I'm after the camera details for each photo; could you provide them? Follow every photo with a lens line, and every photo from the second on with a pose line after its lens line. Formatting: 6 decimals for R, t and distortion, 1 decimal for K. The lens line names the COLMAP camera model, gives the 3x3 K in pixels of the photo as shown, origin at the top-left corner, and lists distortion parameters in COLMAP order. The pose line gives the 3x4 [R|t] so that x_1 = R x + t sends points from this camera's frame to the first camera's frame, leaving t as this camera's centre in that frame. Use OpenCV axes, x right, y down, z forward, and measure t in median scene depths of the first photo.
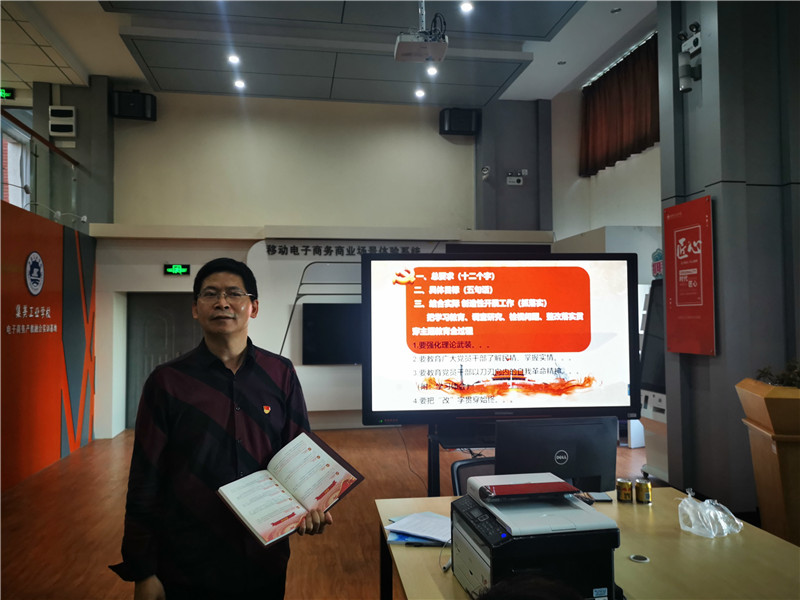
lens RADIAL K [[618.6, 0, 400.0], [0, 618.6, 300.0], [0, 0, 1]] dist [0.006530, 0.000001]
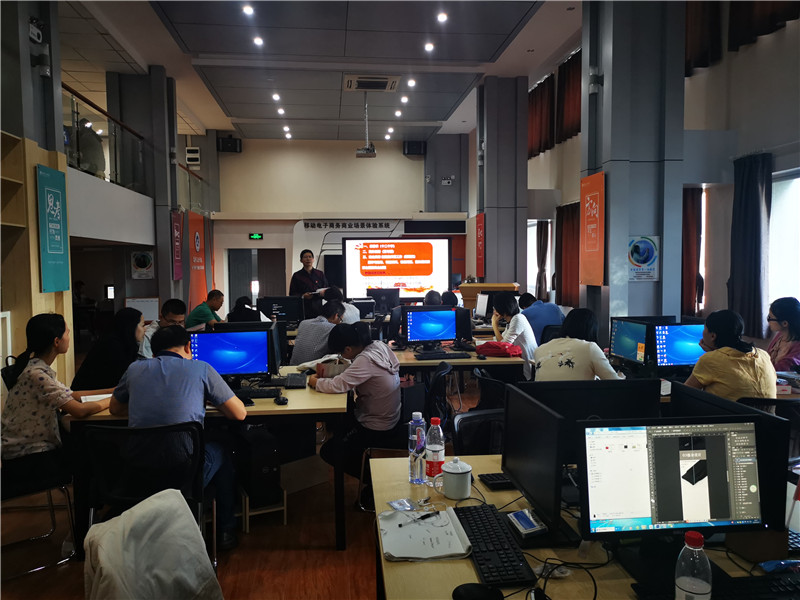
lens RADIAL K [[618.6, 0, 400.0], [0, 618.6, 300.0], [0, 0, 1]] dist [0.006530, 0.000001]
pose [[0.998653, 0.002176, -0.051848, 0.199407], [0.002436, 0.996053, 0.088724, -0.028109], [0.051836, -0.088730, 0.994706, -1.008654]]
